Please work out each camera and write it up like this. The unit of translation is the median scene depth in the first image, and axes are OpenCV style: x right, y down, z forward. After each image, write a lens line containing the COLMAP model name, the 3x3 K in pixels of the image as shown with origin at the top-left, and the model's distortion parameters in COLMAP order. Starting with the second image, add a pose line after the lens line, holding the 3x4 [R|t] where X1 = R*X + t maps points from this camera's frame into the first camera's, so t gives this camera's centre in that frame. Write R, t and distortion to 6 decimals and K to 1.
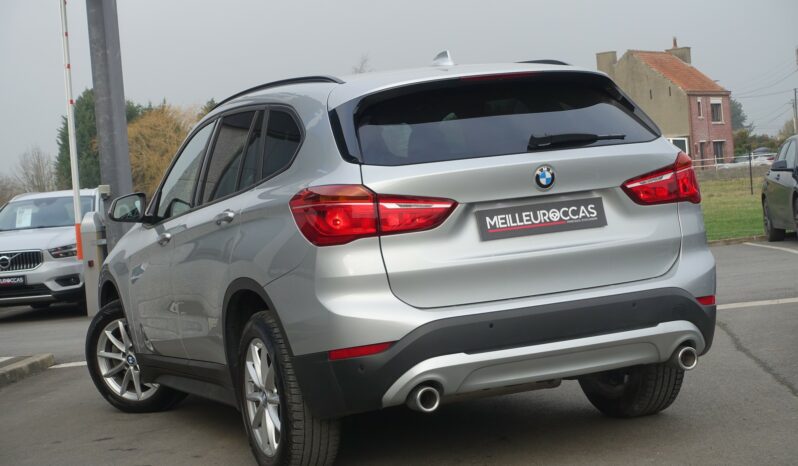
lens RADIAL K [[1549.5, 0, 401.4], [0, 1549.5, 232.3], [0, 0, 1]] dist [-0.046799, 0.000000]
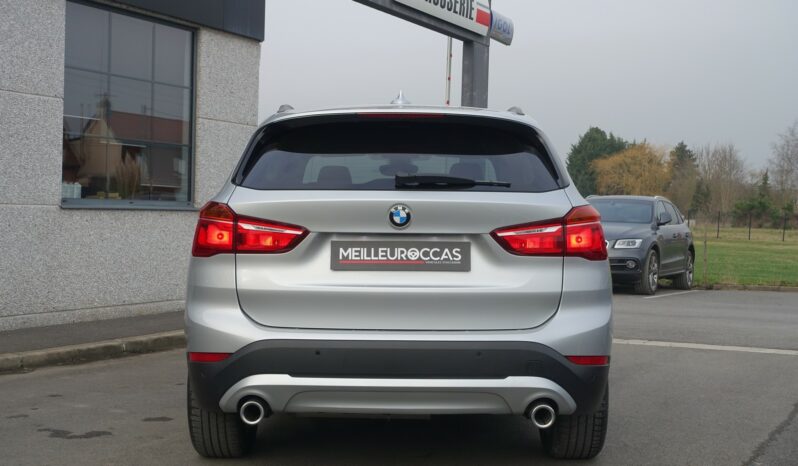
lens RADIAL K [[1064.9, 0, 398.8], [0, 1064.9, 231.9], [0, 0, 1]] dist [-0.024298, 0.000000]
pose [[0.914124, 0.114726, -0.388863, 0.358524], [-0.112989, 0.993218, 0.027419, -0.043486], [0.389371, 0.018873, 0.920887, 0.352105]]
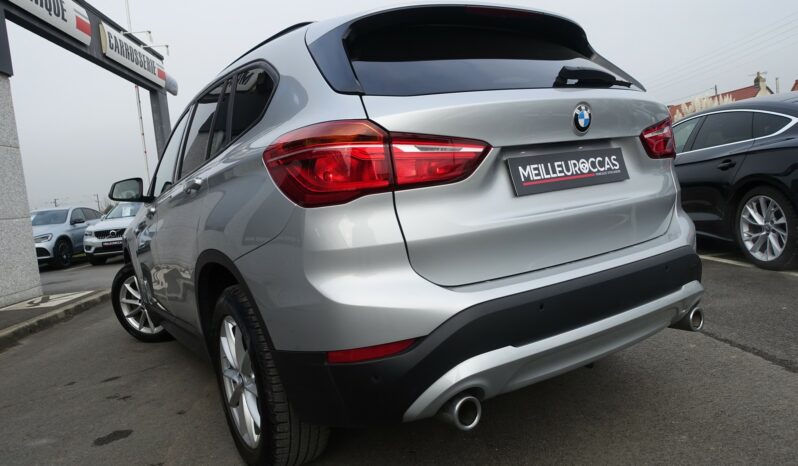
lens RADIAL K [[547.7, 0, 397.9], [0, 547.7, 235.4], [0, 0, 1]] dist [-0.005376, -0.005995]
pose [[0.984320, -0.030664, 0.173704, -0.054717], [0.024597, 0.999013, 0.036973, 0.013124], [-0.174666, -0.032121, 0.984104, 0.718777]]
